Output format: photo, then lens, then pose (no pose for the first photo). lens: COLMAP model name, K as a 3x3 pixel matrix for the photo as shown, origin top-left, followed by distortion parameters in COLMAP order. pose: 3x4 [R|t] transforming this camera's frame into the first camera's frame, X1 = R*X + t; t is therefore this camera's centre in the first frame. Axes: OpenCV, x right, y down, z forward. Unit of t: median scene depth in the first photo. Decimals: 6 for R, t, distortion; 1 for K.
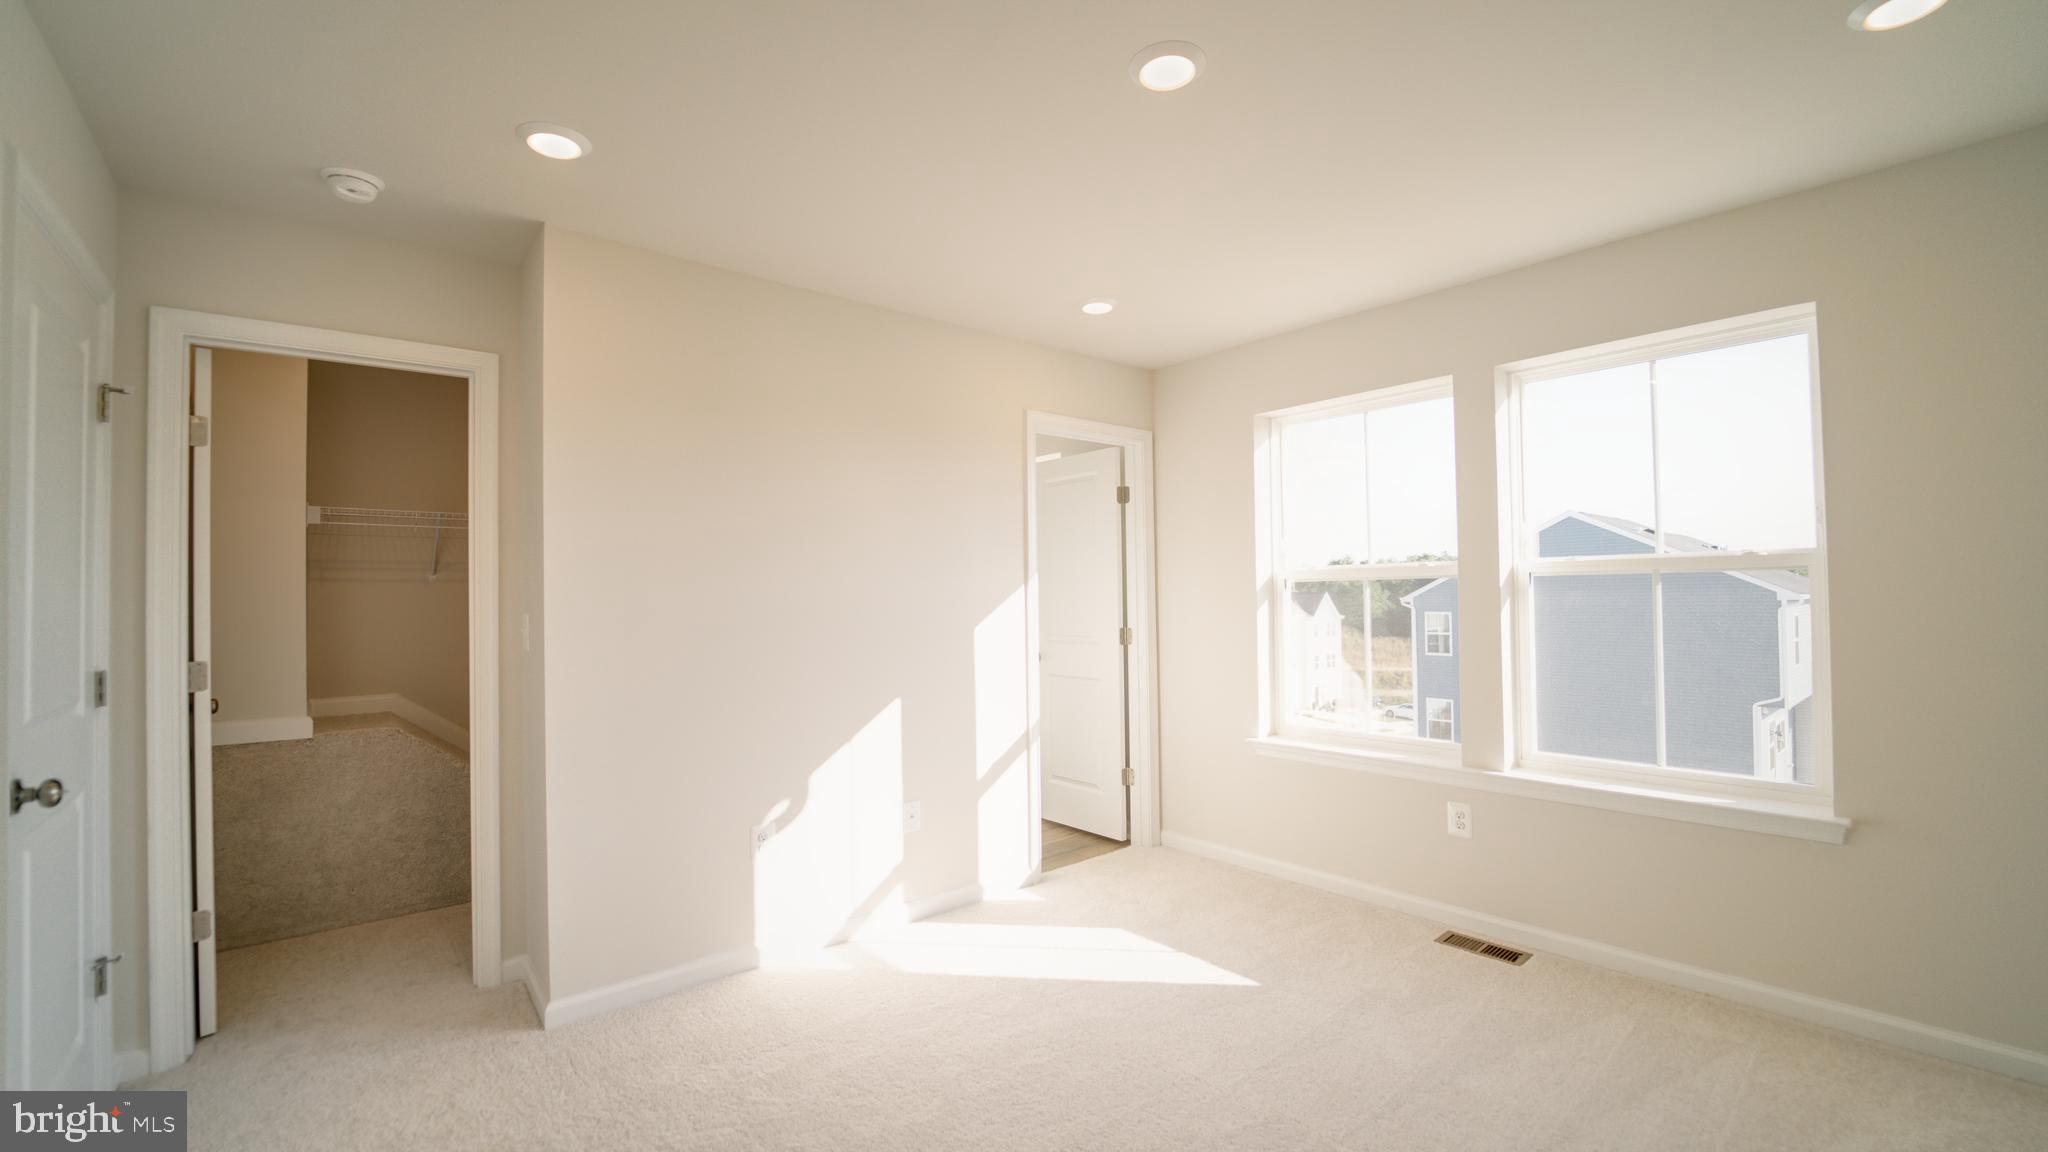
lens RADIAL K [[828.7, 0, 1027.0], [0, 828.7, 579.5], [0, 0, 1]] dist [-0.025780, -0.000158]
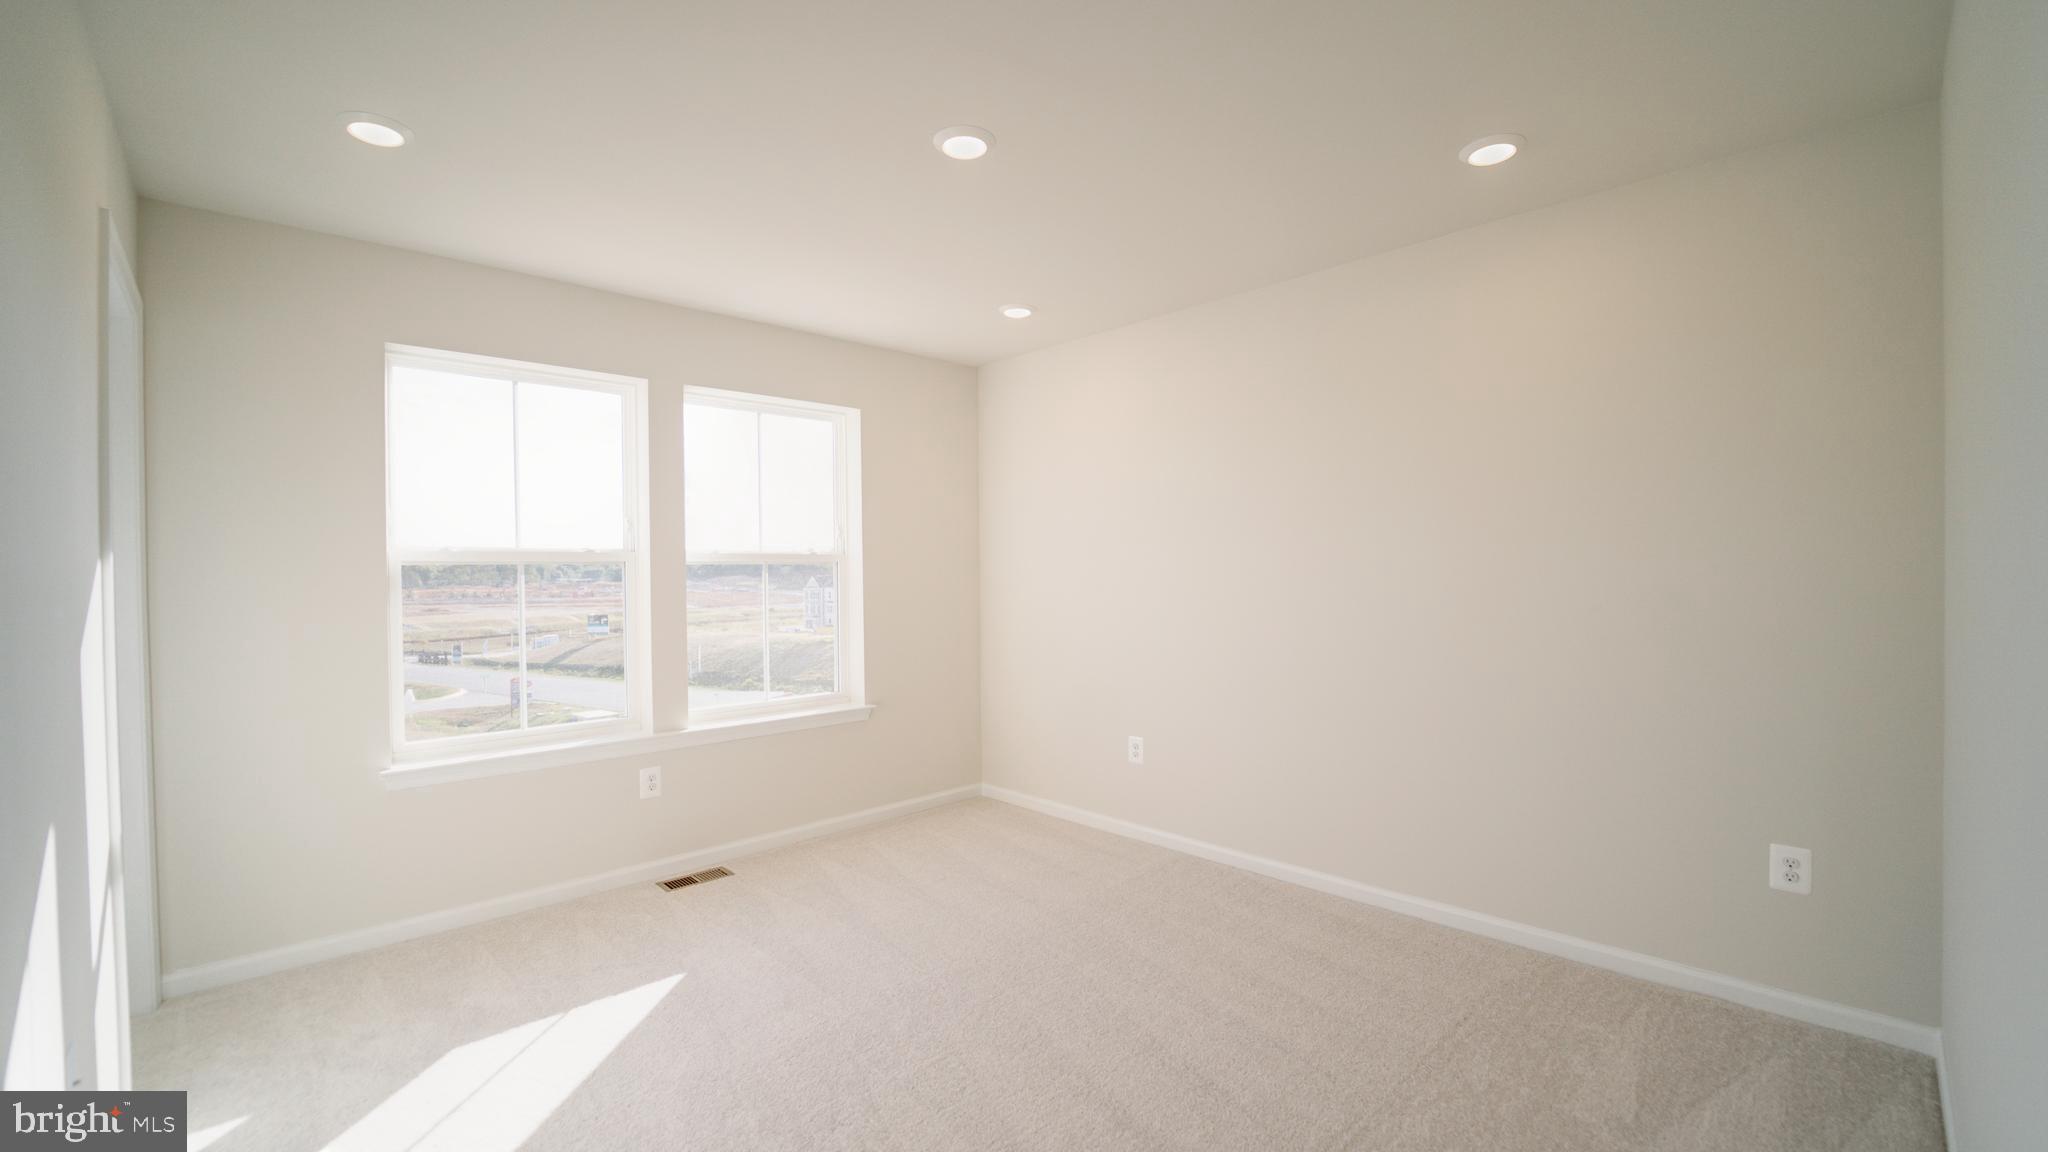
lens RADIAL K [[828.7, 0, 1027.0], [0, 828.7, 579.5], [0, 0, 1]] dist [-0.025780, -0.000158]
pose [[-0.062856, 0.010203, 0.997970, -0.620977], [-0.008286, 0.999908, -0.010745, 0.025981], [-0.997988, -0.008944, -0.062766, 0.564856]]
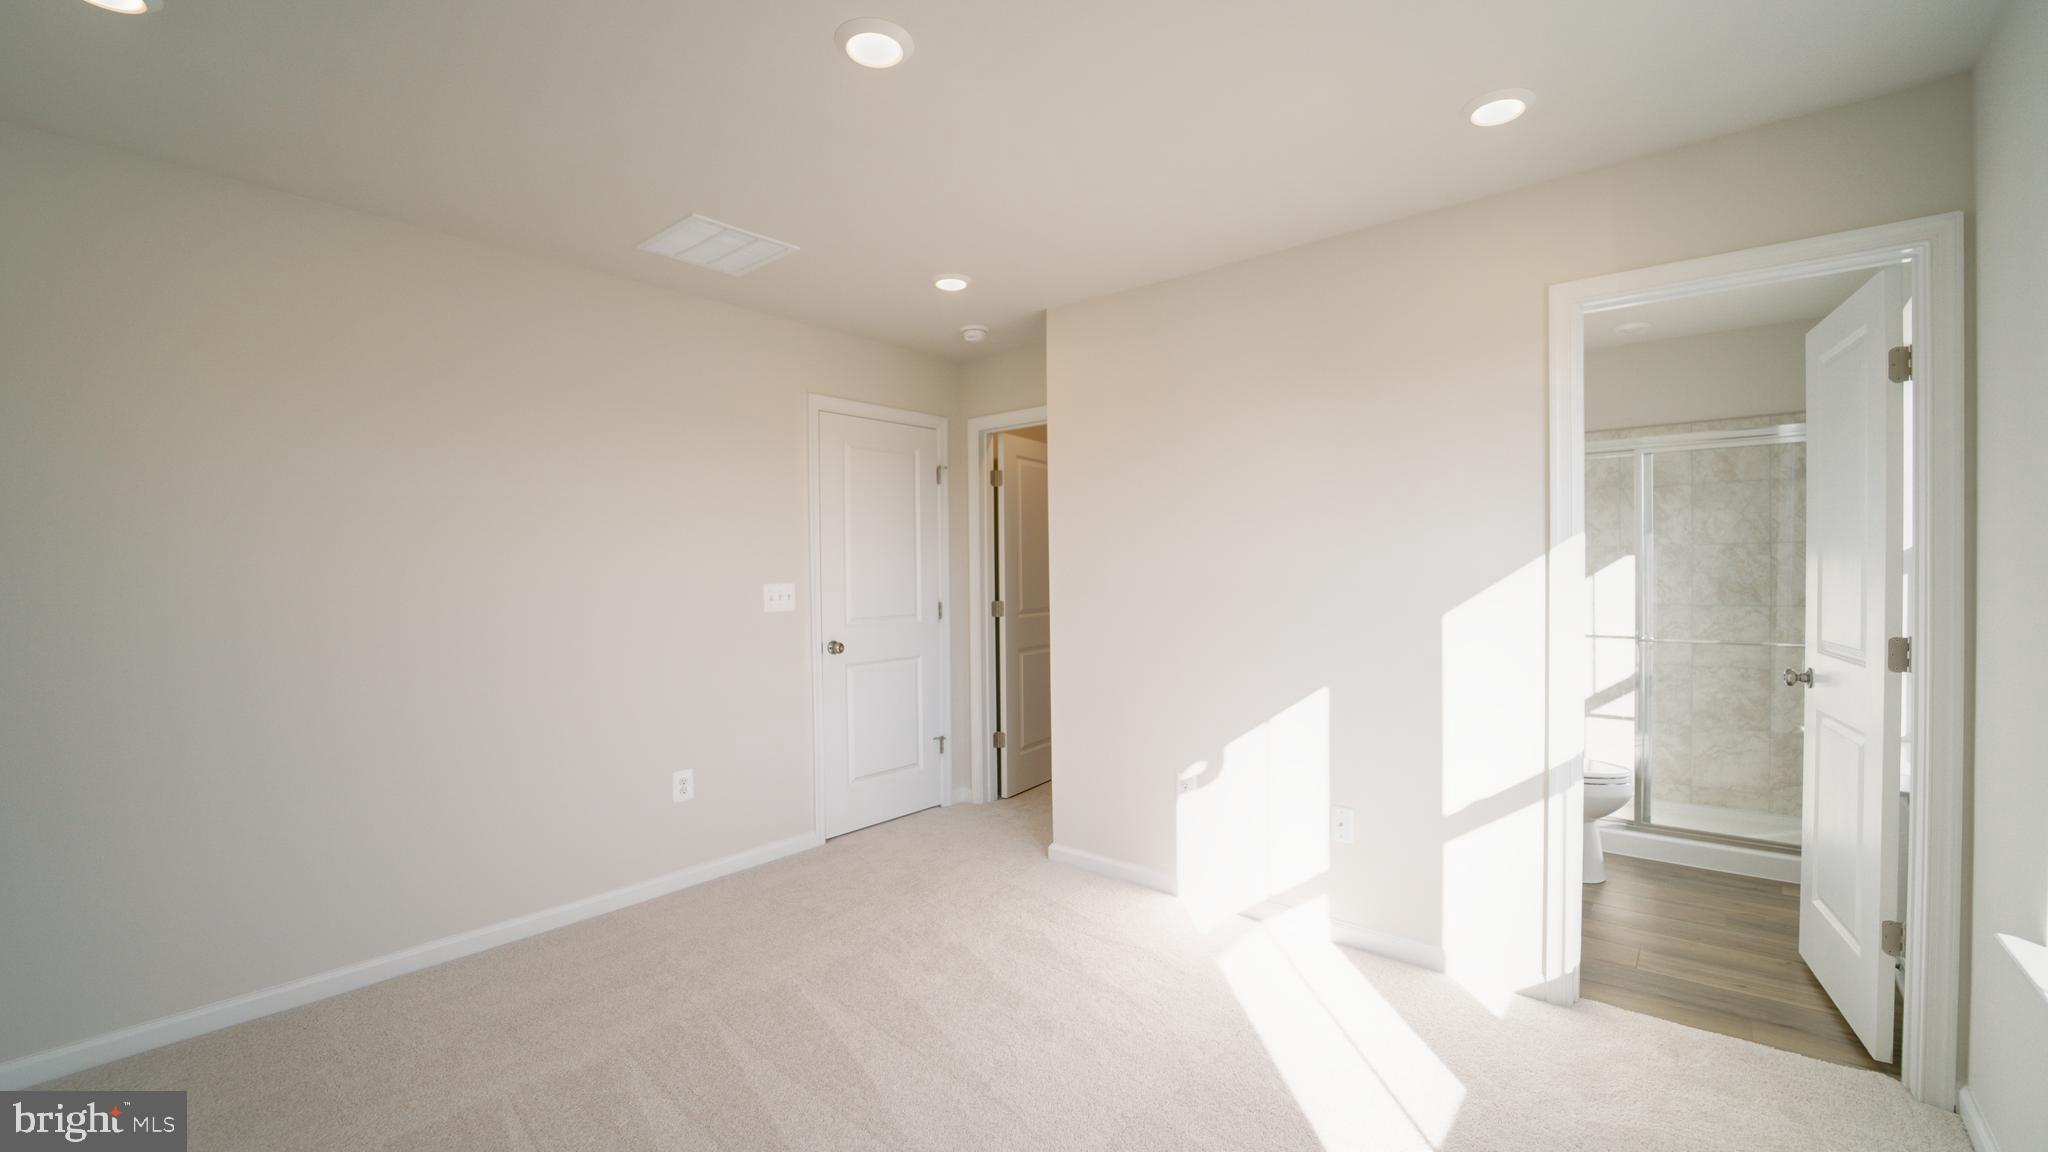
lens RADIAL K [[828.7, 0, 1027.0], [0, 828.7, 579.5], [0, 0, 1]] dist [-0.025780, -0.000158]
pose [[0.163536, 0.032450, -0.986004, 0.688293], [0.030238, 0.998824, 0.037887, -0.014172], [0.986074, -0.036010, 0.162362, 0.577541]]
